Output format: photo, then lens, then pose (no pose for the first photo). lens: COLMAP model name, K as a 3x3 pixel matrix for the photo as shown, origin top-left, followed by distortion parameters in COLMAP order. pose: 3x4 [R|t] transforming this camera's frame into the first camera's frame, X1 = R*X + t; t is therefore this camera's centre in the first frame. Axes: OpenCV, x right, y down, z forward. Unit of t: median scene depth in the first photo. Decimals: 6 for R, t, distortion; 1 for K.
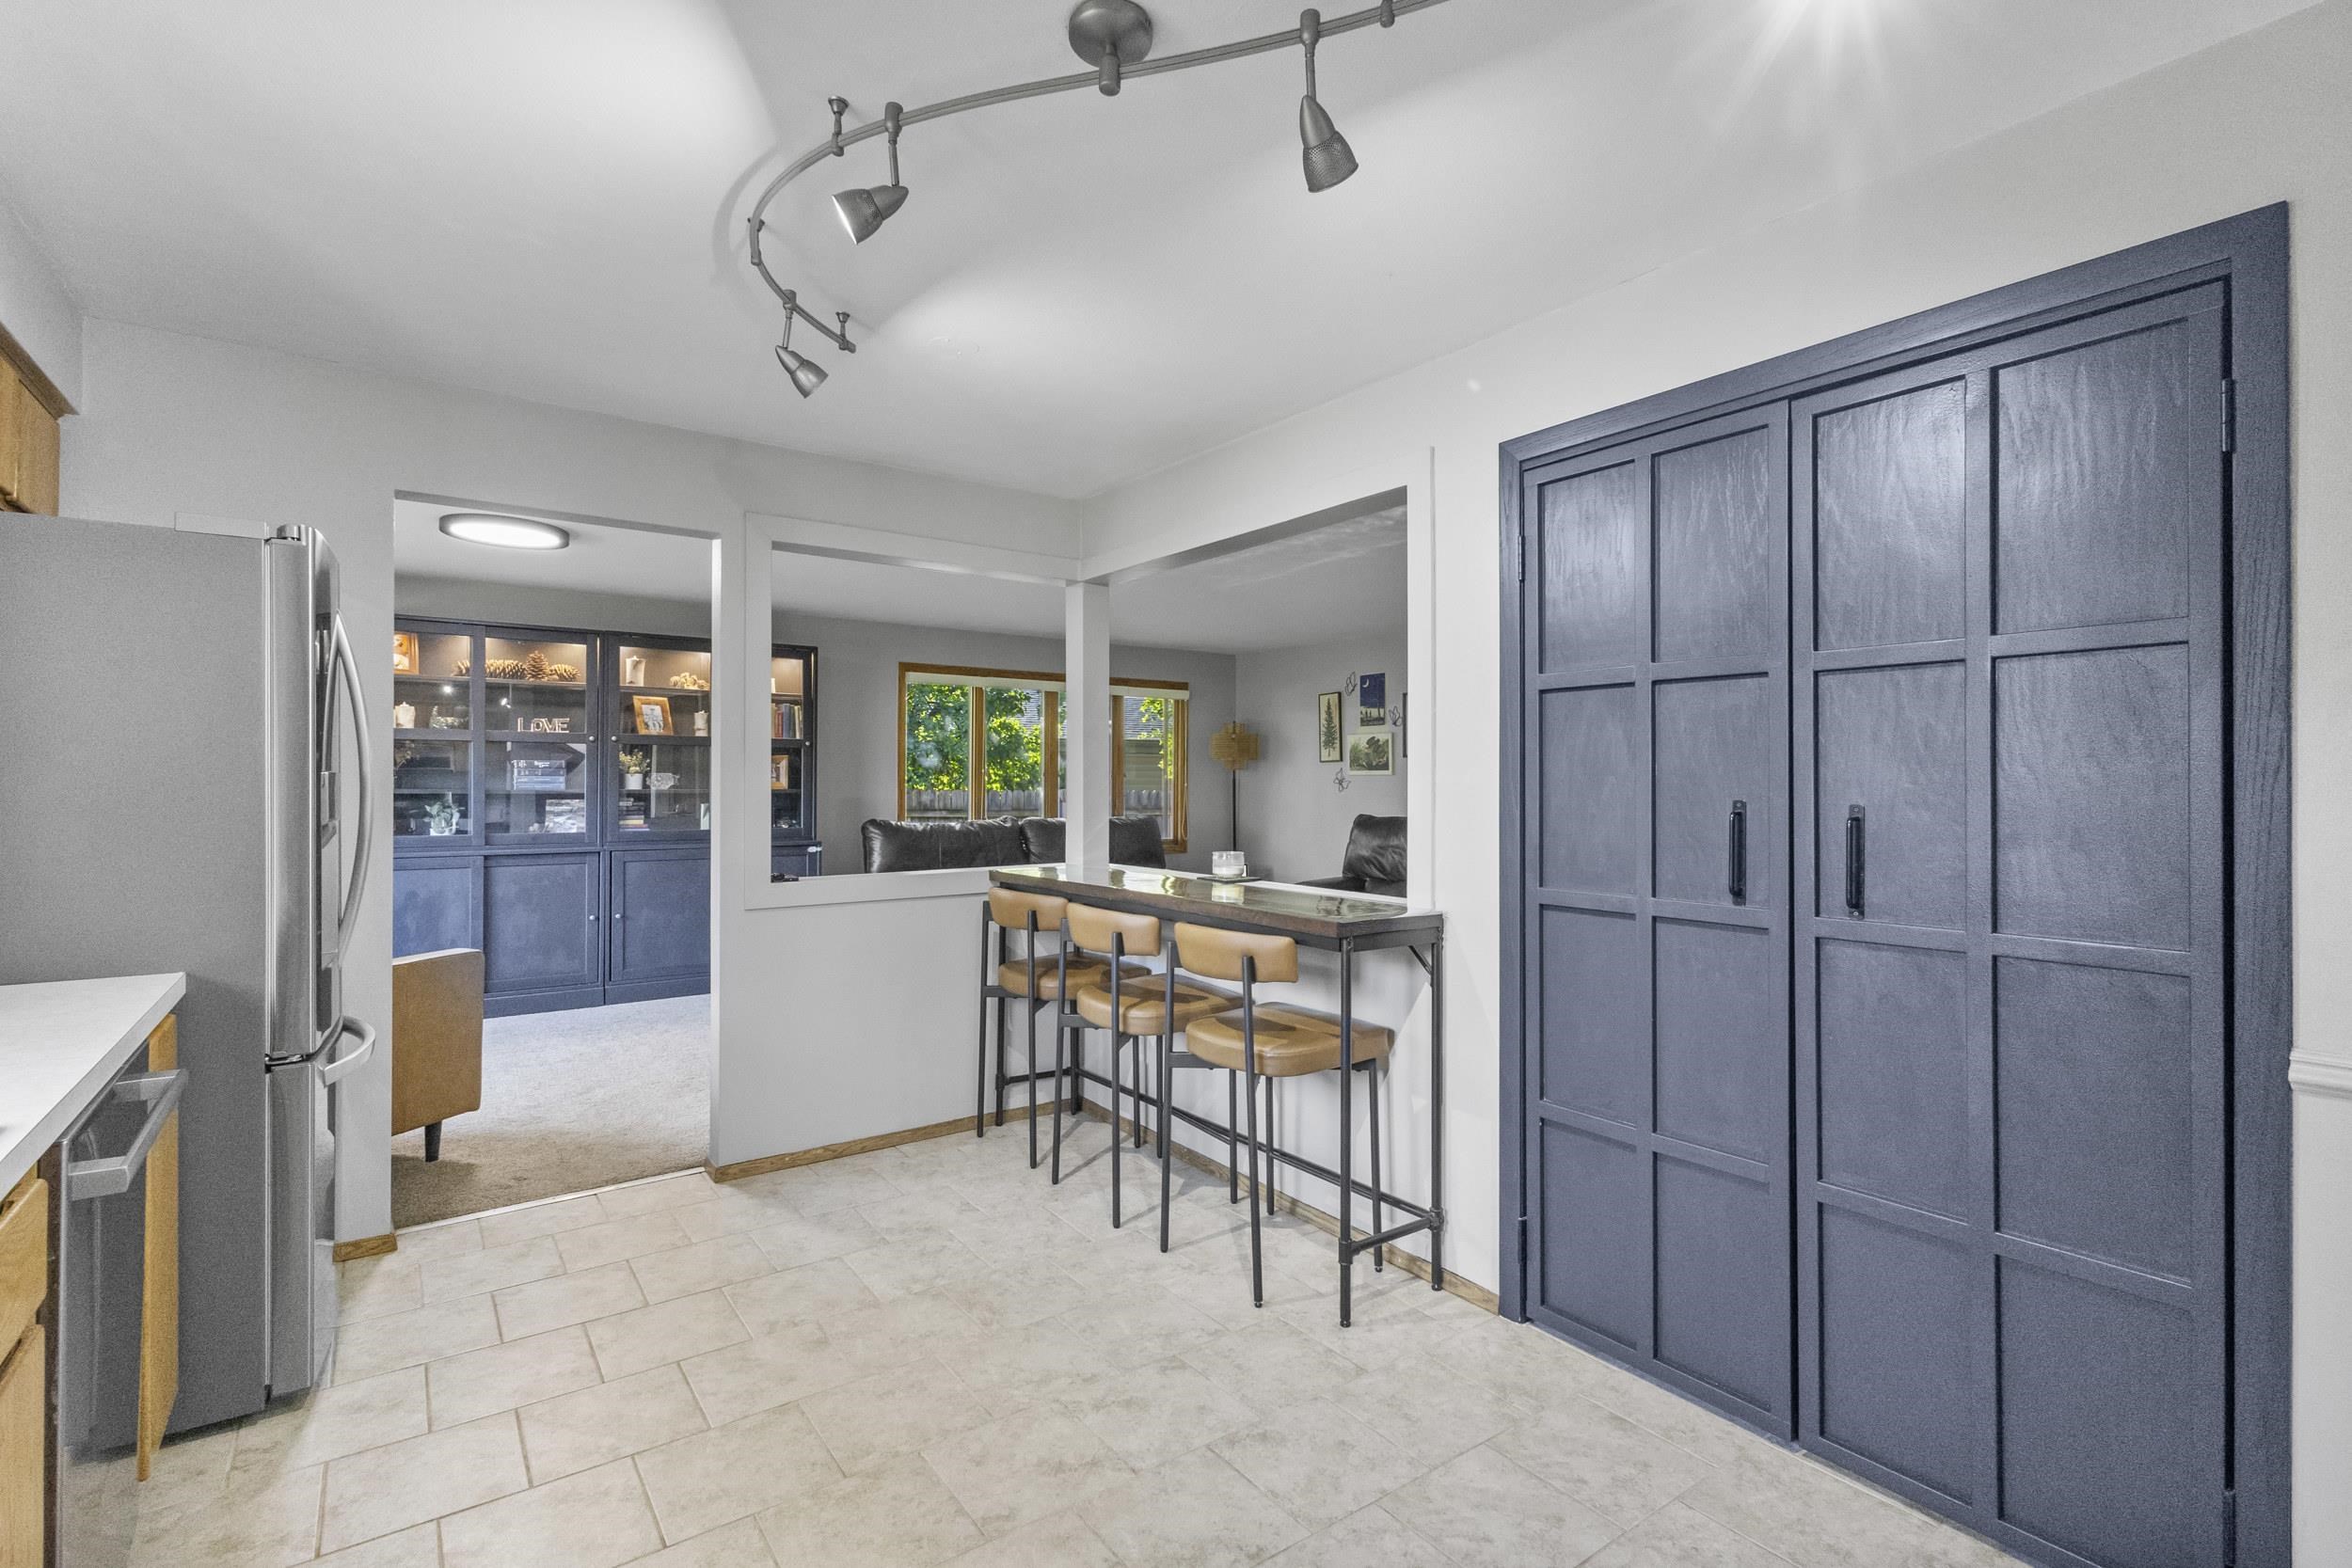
lens RADIAL K [[1091.2, 0, 1168.2], [0, 1091.2, 787.0], [0, 0, 1]] dist [0.009395, 0.000160]
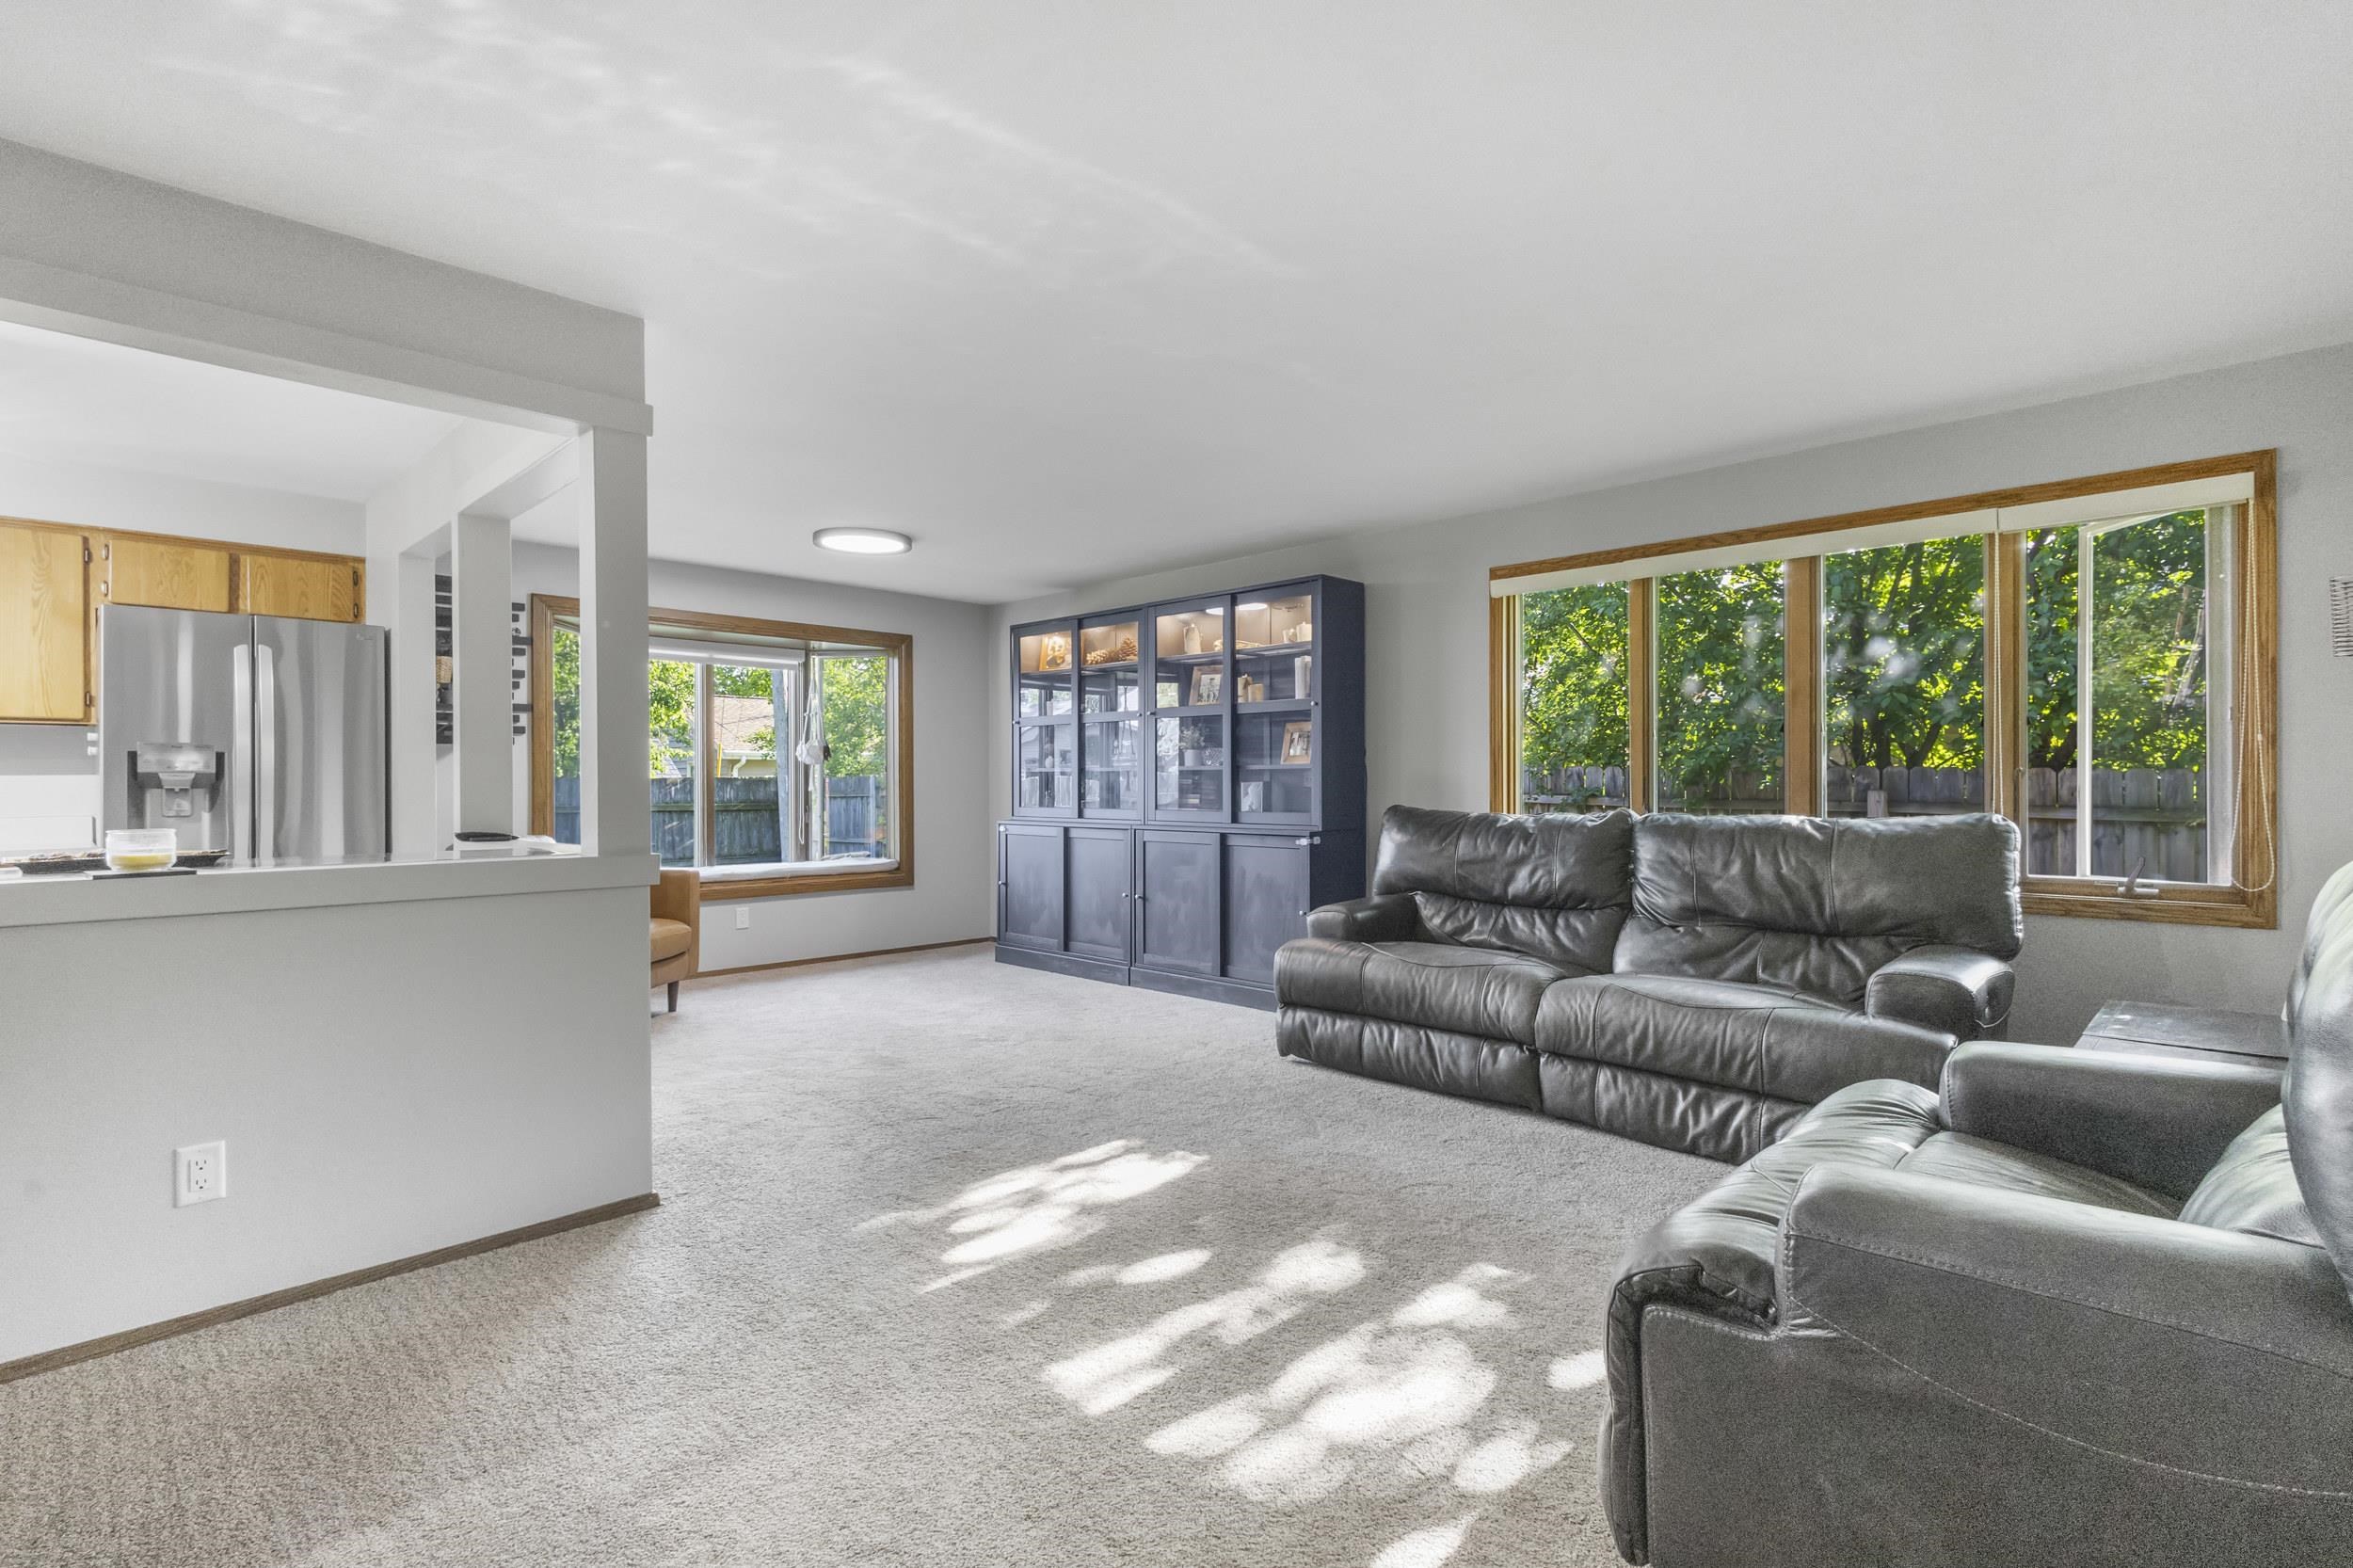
lens RADIAL K [[1091.8, 0, 1195.4], [0, 1091.8, 783.6], [0, 0, 1]] dist [0.009395, 0.000160]
pose [[0.186715, -0.003747, -0.982407, 0.822631], [-0.000809, 0.999992, -0.003968, 0.035225], [0.982414, 0.001536, 0.186711, 1.518797]]
